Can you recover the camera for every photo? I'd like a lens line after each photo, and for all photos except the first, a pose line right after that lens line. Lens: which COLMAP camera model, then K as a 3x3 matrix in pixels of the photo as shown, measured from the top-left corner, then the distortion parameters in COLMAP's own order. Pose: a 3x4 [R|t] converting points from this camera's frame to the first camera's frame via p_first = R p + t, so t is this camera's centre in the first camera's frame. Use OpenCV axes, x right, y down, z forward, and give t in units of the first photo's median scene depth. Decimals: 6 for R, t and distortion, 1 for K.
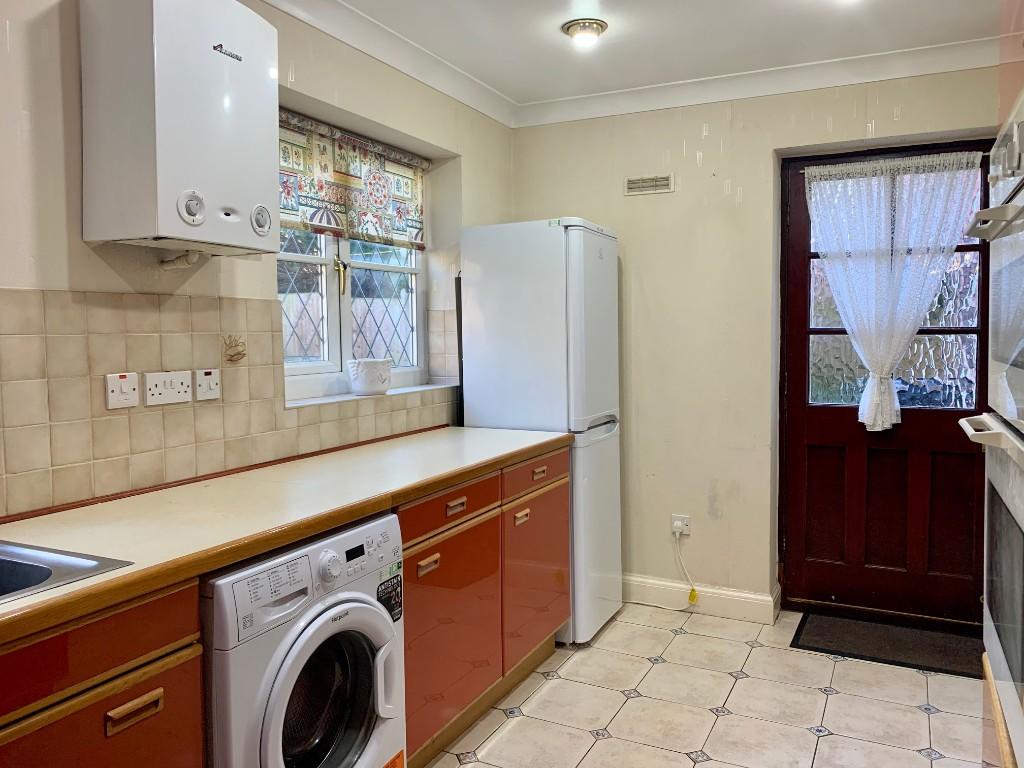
lens RADIAL K [[776.6, 0, 516.0], [0, 776.6, 368.5], [0, 0, 1]] dist [0.009345, -0.012261]
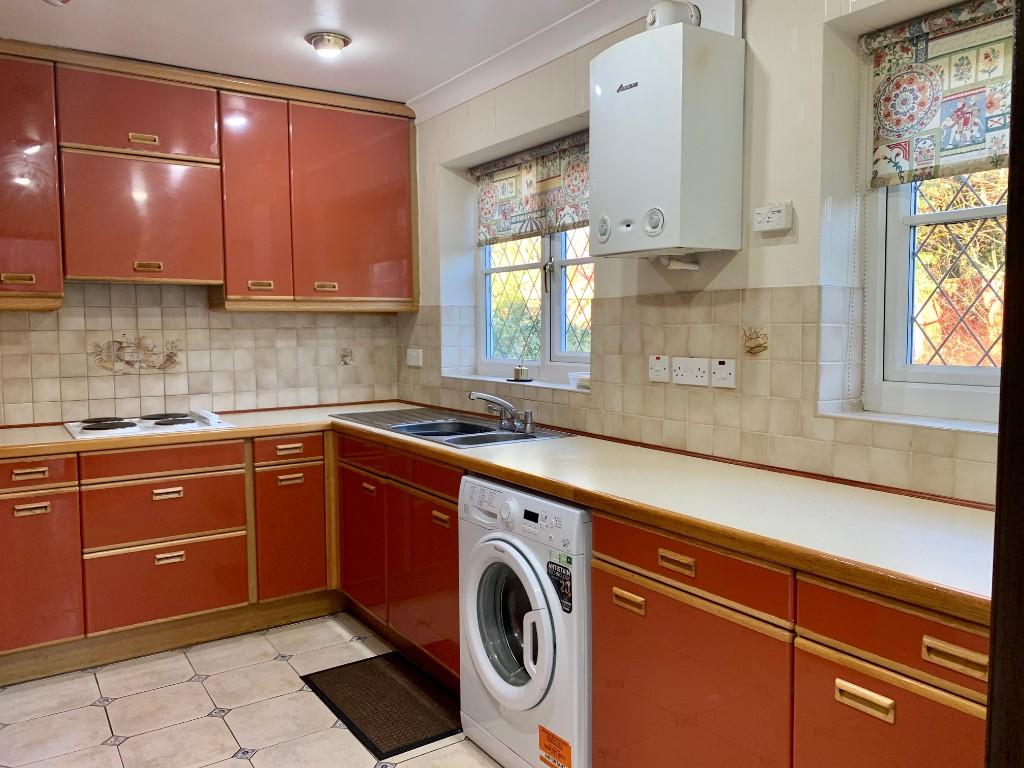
lens RADIAL K [[776.6, 0, 547.1], [0, 776.6, 386.8], [0, 0, 1]] dist [0.009345, -0.012261]
pose [[-0.469926, 0.069205, -0.879989, 0.622229], [-0.040092, 0.994220, 0.099598, -0.054647], [0.881795, 0.082085, -0.464436, 1.230248]]
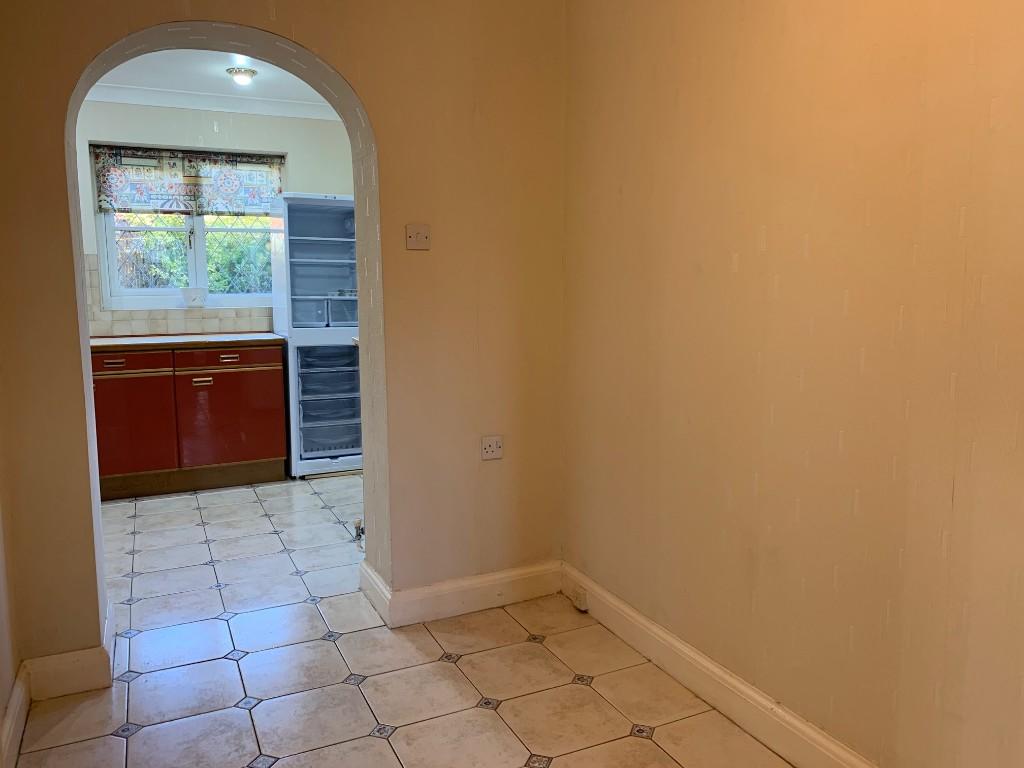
lens RADIAL K [[776.6, 0, 513.2], [0, 776.6, 373.1], [0, 0, 1]] dist [0.009345, -0.012261]
pose [[0.780794, 0.075104, -0.620258, 1.872589], [-0.028703, 0.996013, 0.084470, 0.015336], [0.624128, -0.048151, 0.779837, 0.129248]]
